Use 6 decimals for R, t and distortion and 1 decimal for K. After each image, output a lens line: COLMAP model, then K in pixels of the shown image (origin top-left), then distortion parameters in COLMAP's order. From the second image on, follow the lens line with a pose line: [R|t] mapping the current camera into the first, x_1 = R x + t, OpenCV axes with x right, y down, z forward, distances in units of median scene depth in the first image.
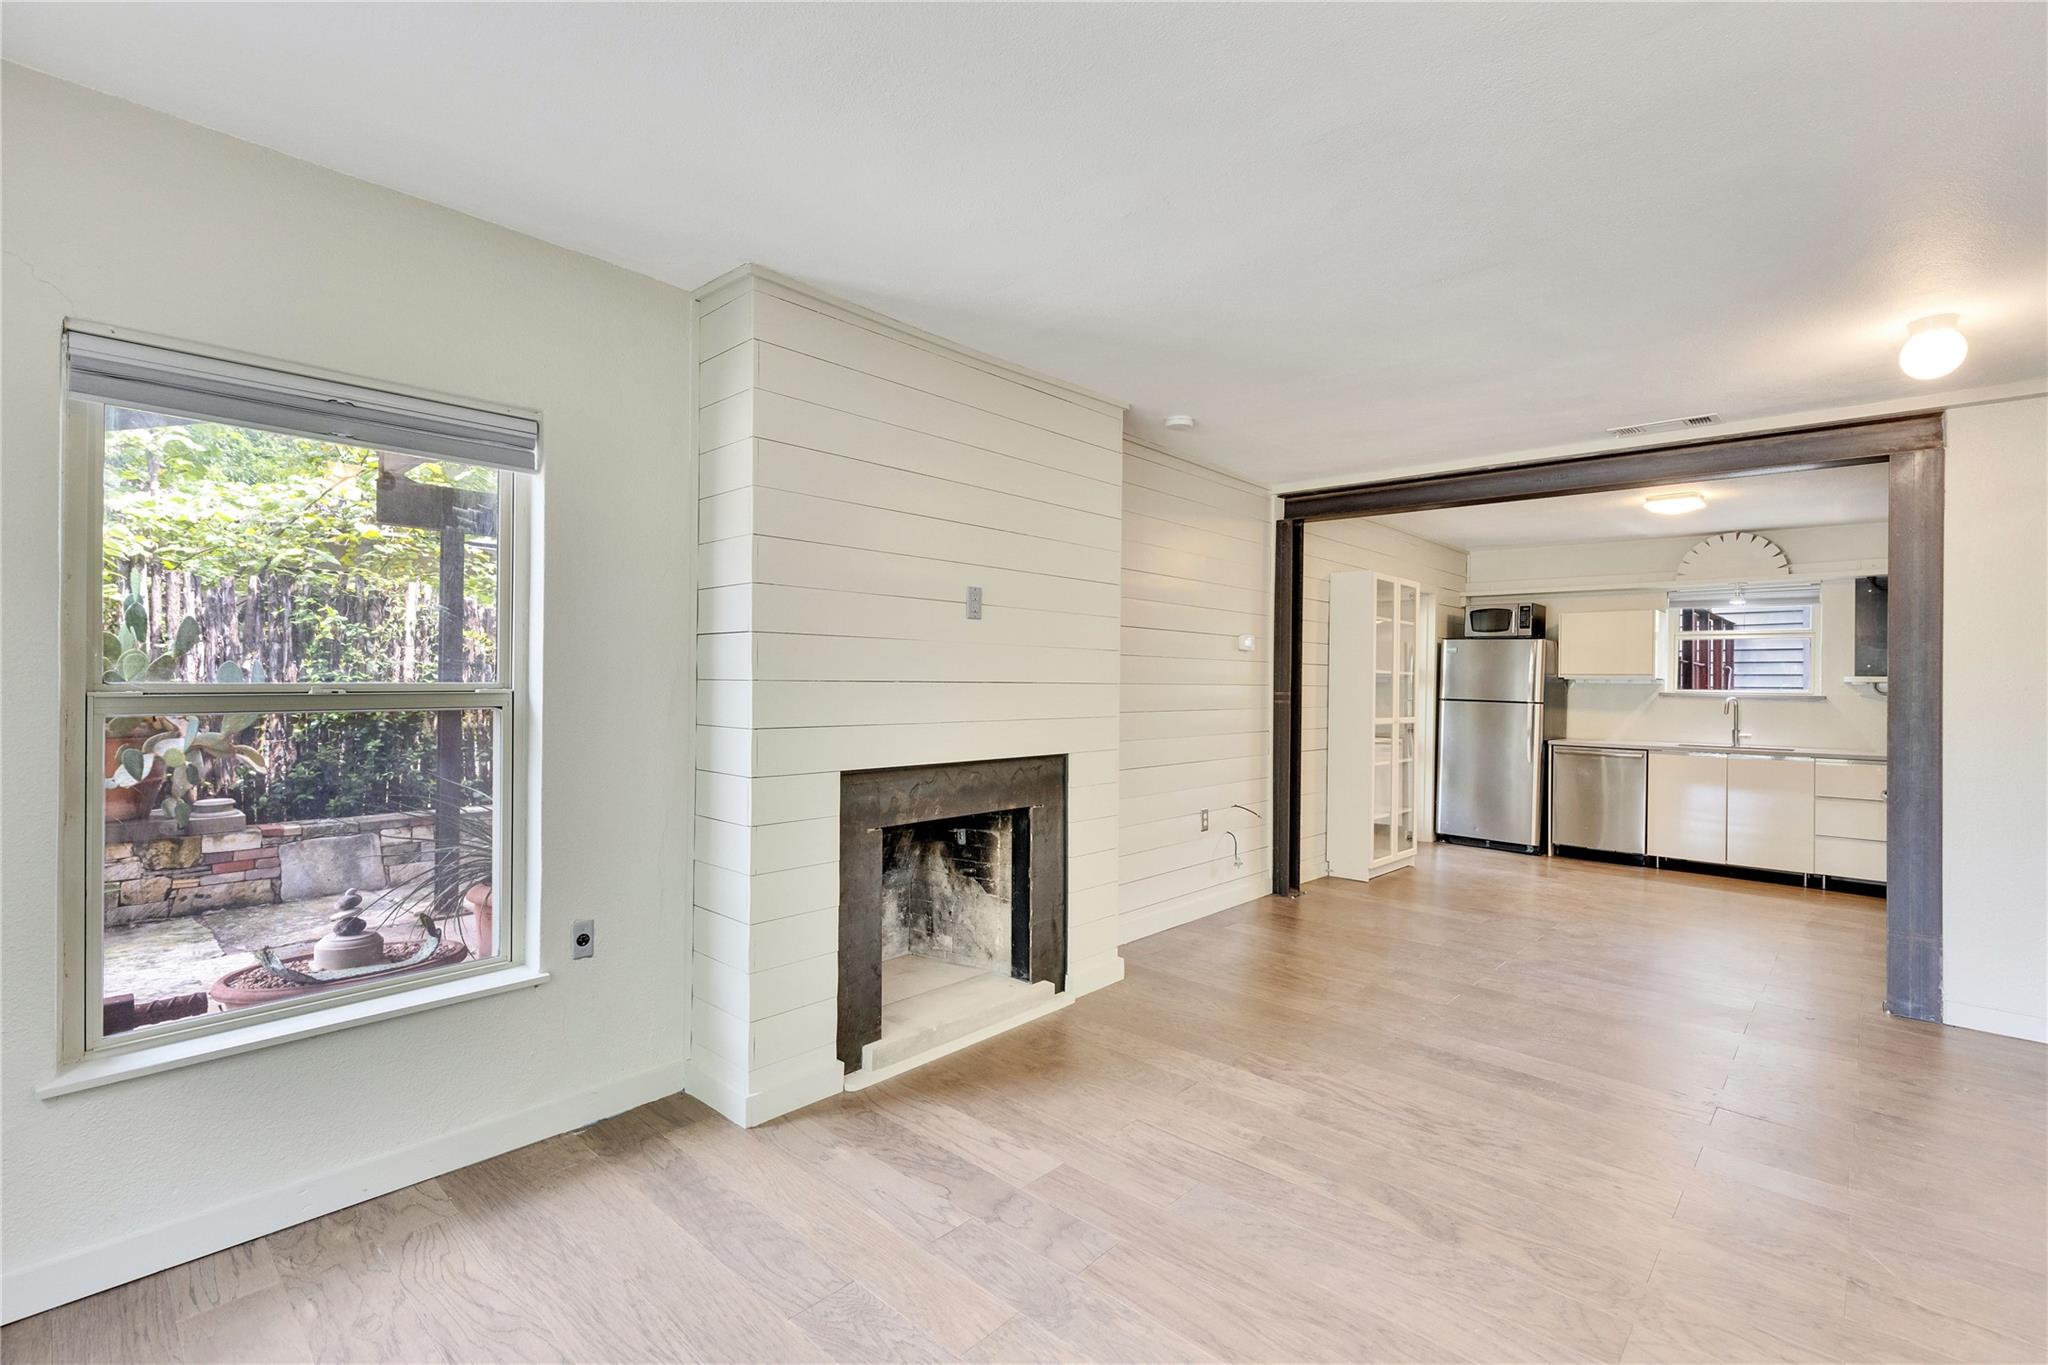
lens RADIAL K [[913.4, 0, 1021.6], [0, 913.4, 681.9], [0, 0, 1]] dist [0.006428, -0.001632]
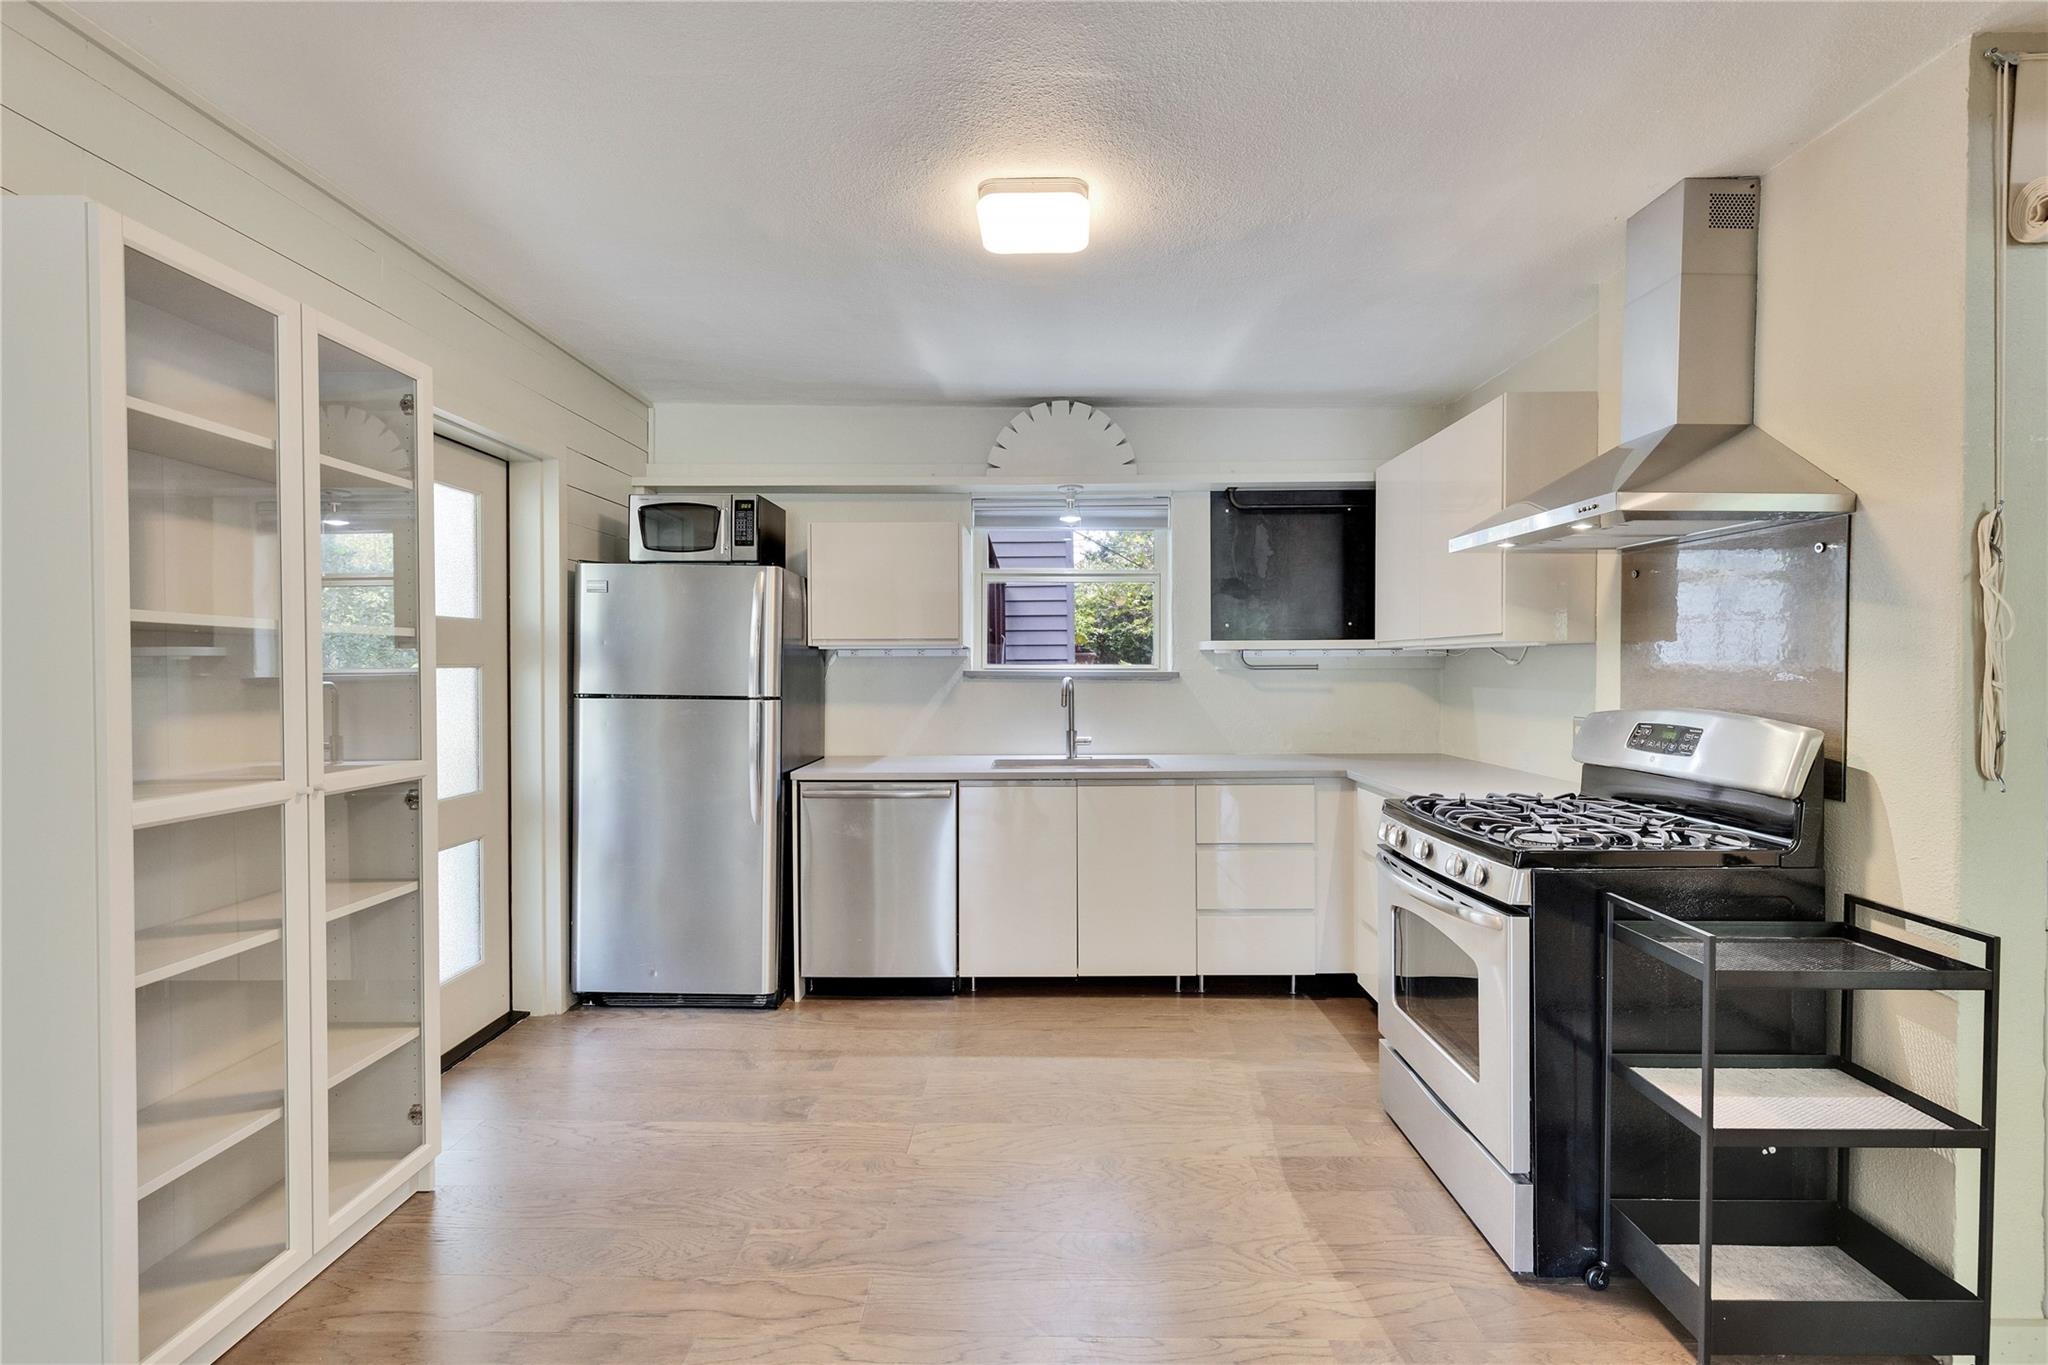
lens RADIAL K [[913.4, 0, 1028.6], [0, 913.4, 674.2], [0, 0, 1]] dist [0.006428, -0.001632]
pose [[0.734664, -0.025381, 0.677957, 0.333931], [0.012553, 0.999637, 0.023821, 0.000537], [-0.678315, -0.008990, 0.734716, 0.546882]]
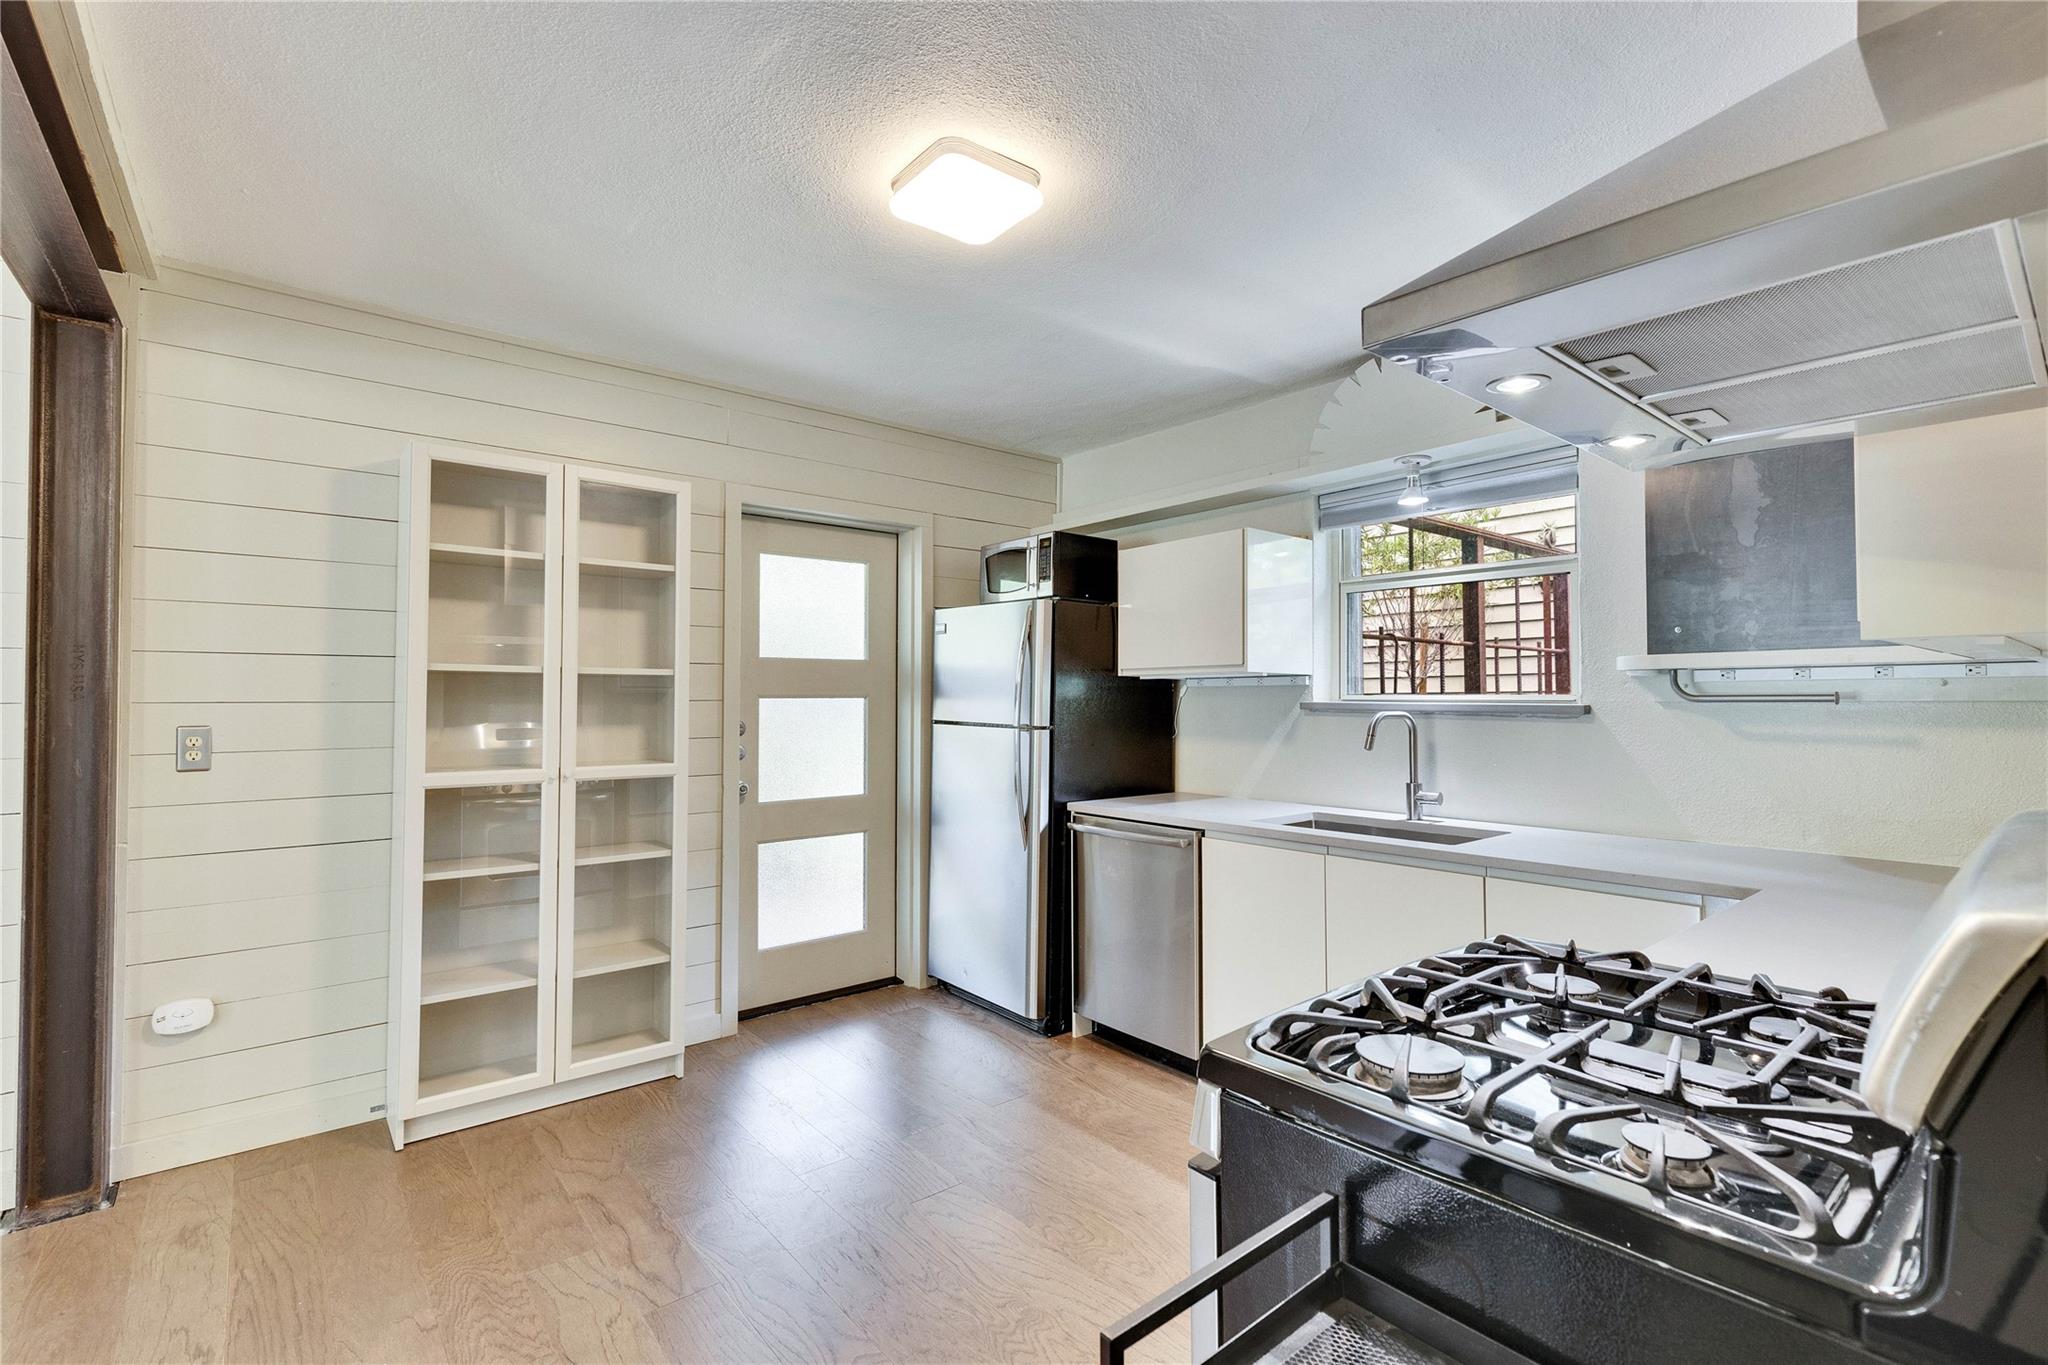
lens RADIAL K [[913.4, 0, 1041.8], [0, 913.4, 677.3], [0, 0, 1]] dist [0.006428, -0.001632]
pose [[0.992522, -0.021789, -0.120101, 0.616429], [0.019276, 0.999571, -0.022046, 0.006427], [0.120530, 0.019566, 0.992517, 0.503509]]
